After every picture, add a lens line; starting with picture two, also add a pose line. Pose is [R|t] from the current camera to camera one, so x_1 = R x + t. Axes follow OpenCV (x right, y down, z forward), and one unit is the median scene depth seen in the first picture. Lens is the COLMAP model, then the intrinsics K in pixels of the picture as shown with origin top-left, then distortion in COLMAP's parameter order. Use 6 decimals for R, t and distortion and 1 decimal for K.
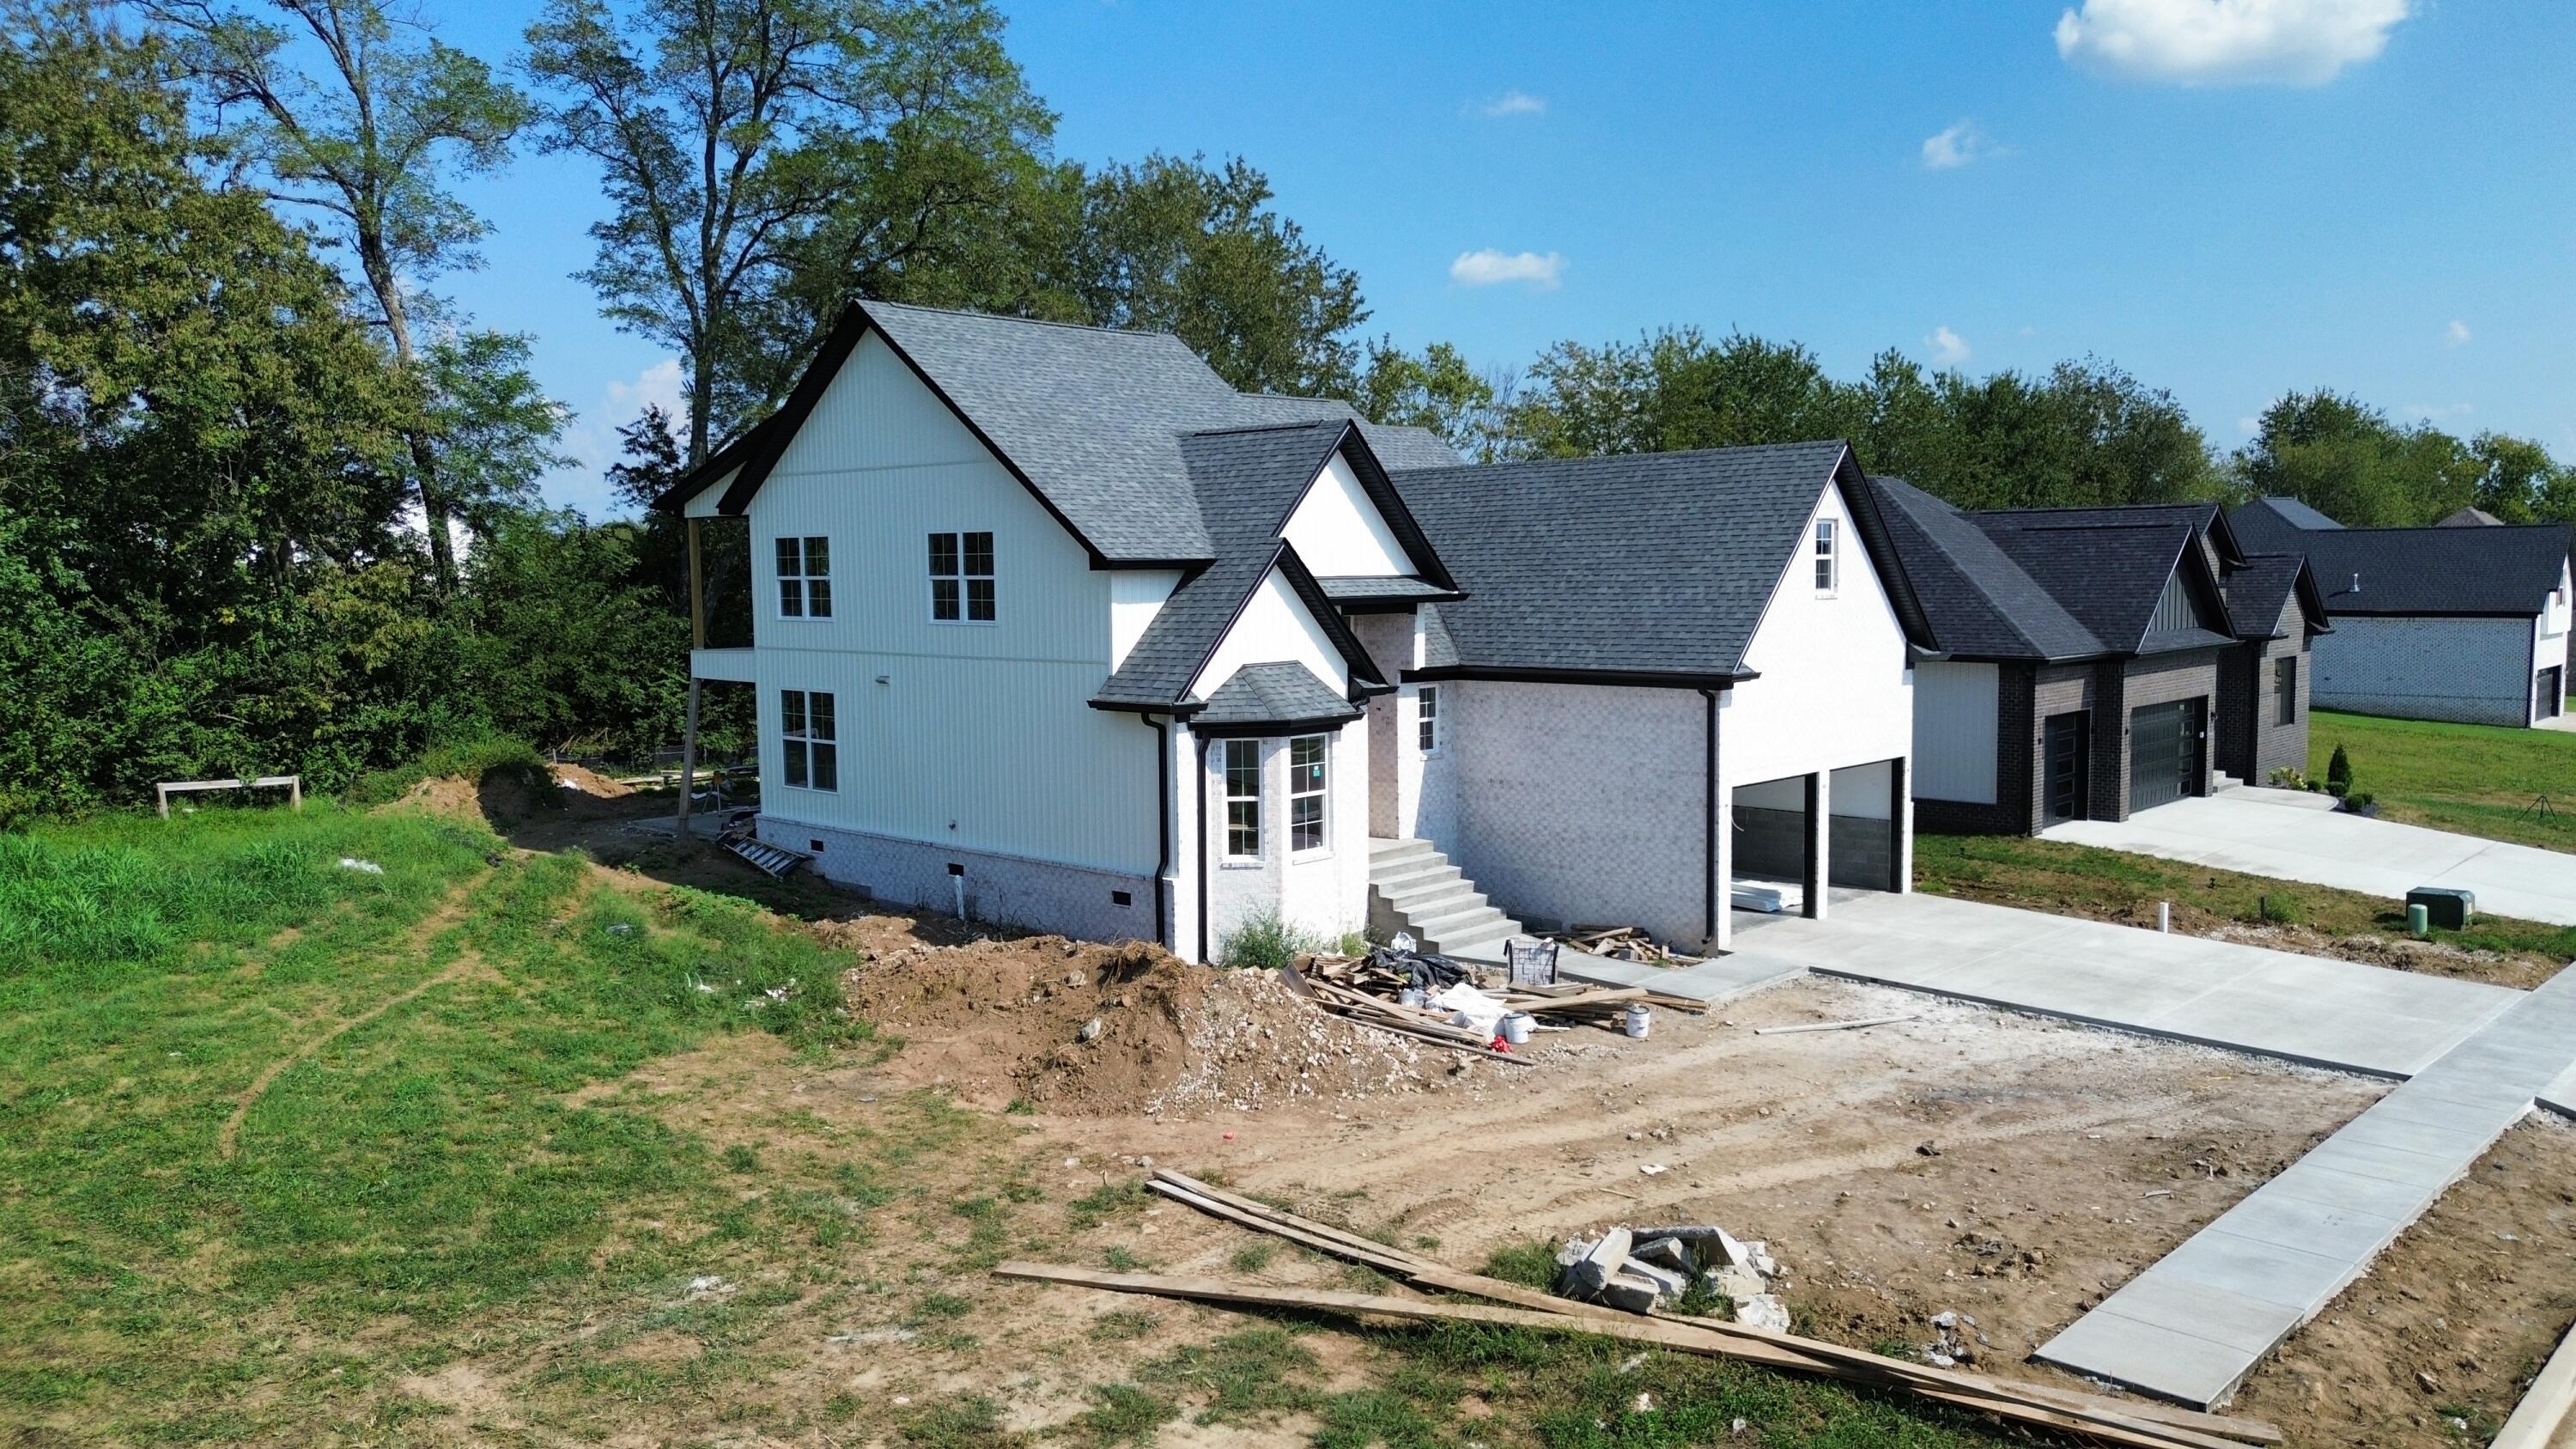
lens RADIAL K [[1880.0, 0, 1288.3], [0, 1880.0, 728.3], [0, 0, 1]] dist [0.031554, -0.015832]
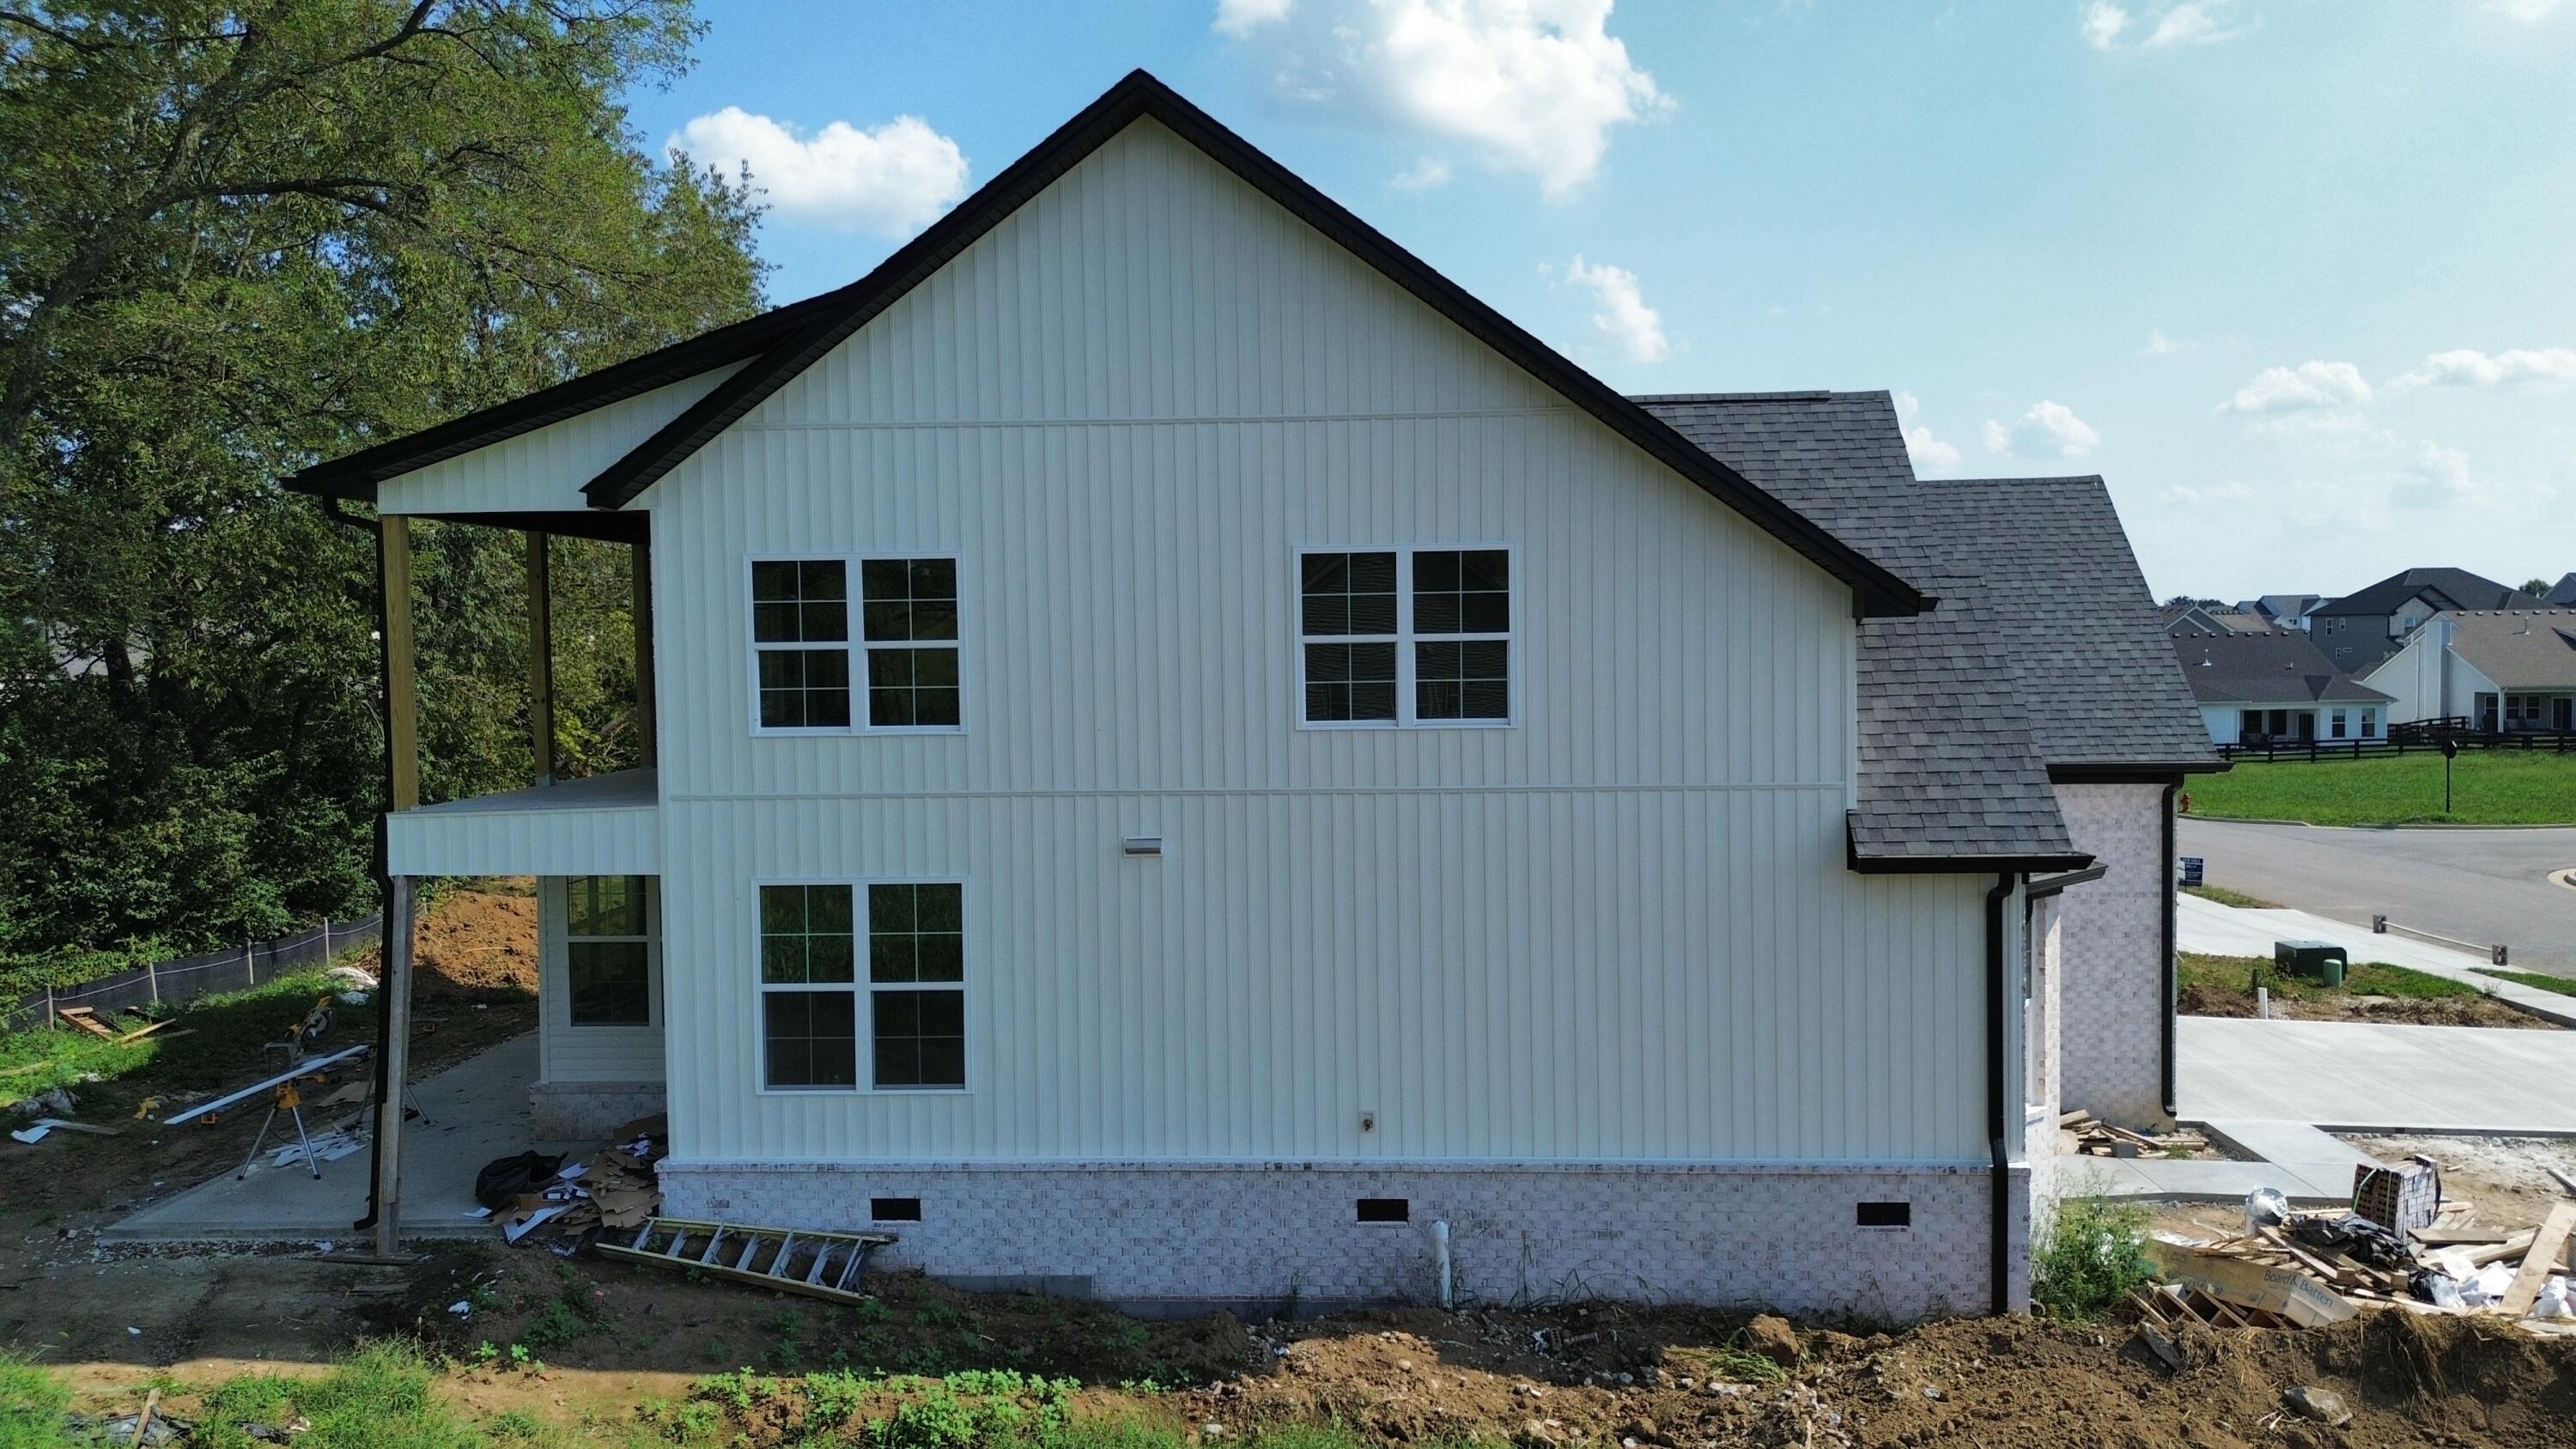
lens RADIAL K [[1880.0, 0, 1294.8], [0, 1880.0, 707.7], [0, 0, 1]] dist [0.031554, -0.015832]
pose [[0.758684, -0.025166, 0.650973, -0.515408], [0.062798, 0.997425, -0.034629, -0.043814], [-0.648425, 0.067152, 0.758311, 0.610640]]
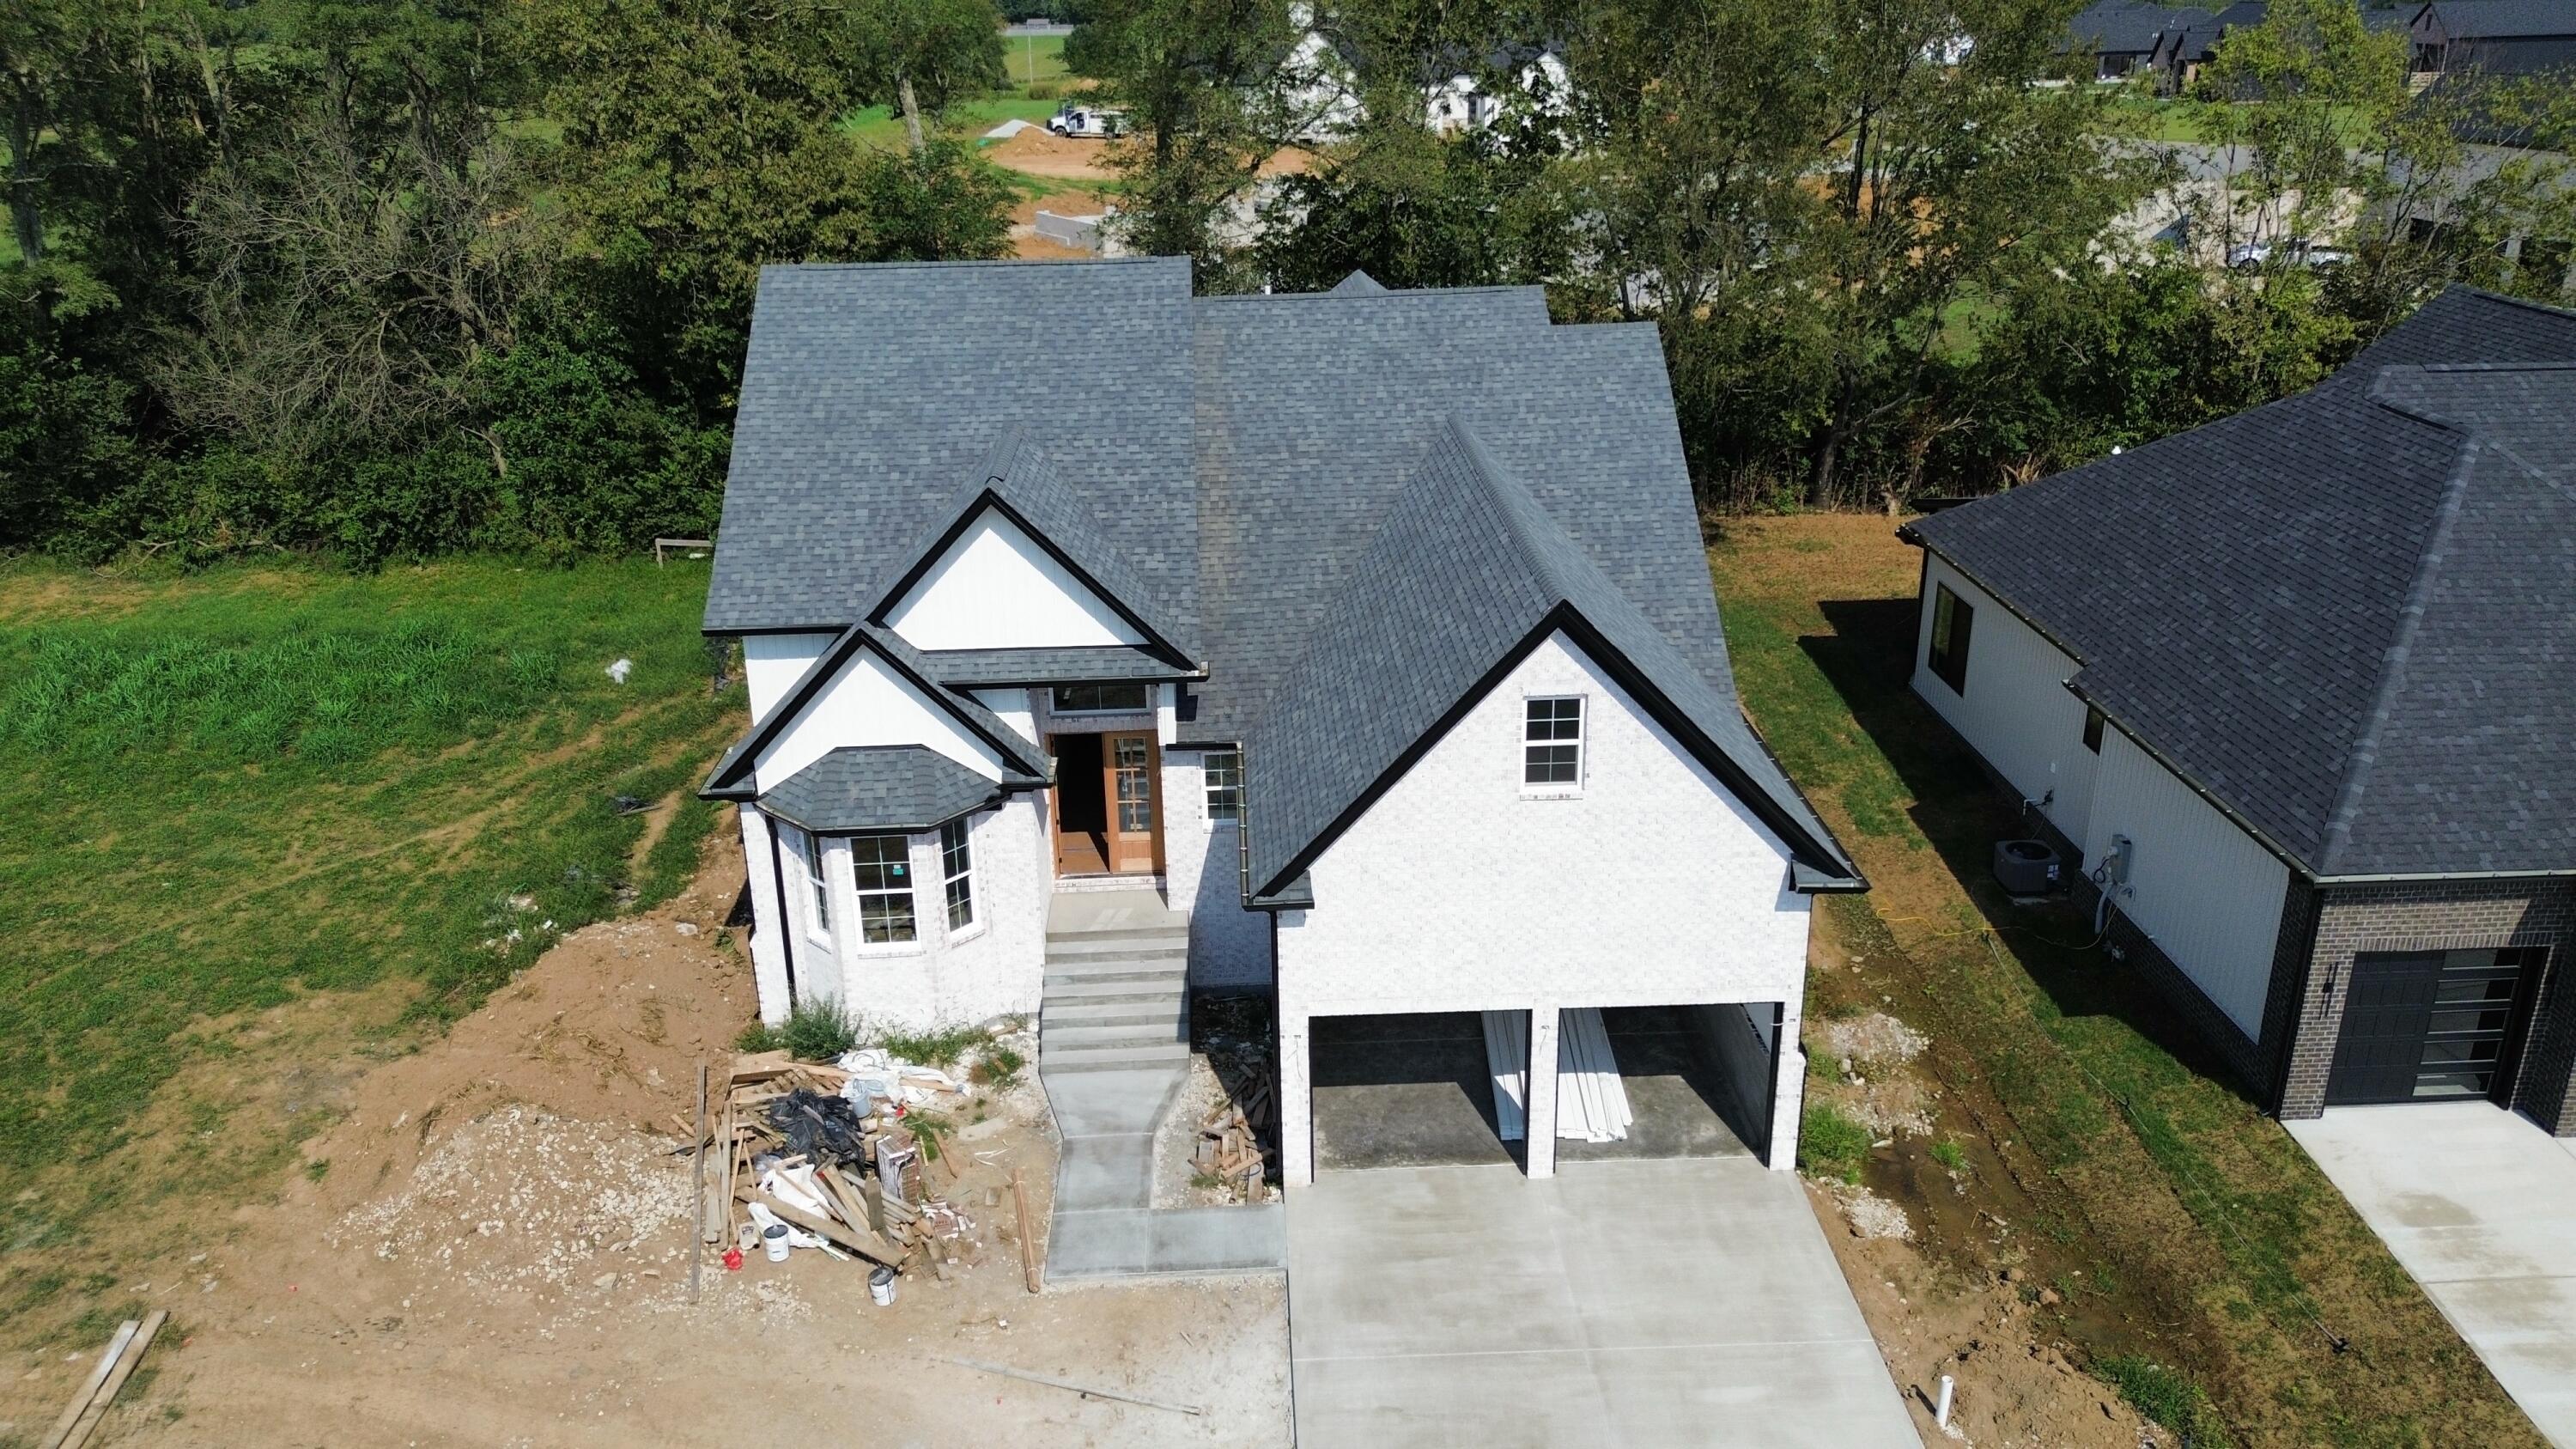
lens RADIAL K [[1880.0, 0, 1284.1], [0, 1880.0, 722.7], [0, 0, 1]] dist [0.031554, -0.015832]
pose [[0.711679, 0.251532, -0.655930, 0.692996], [-0.047107, 0.948688, 0.312686, -0.323164], [0.700923, -0.191633, 0.687010, 0.450490]]
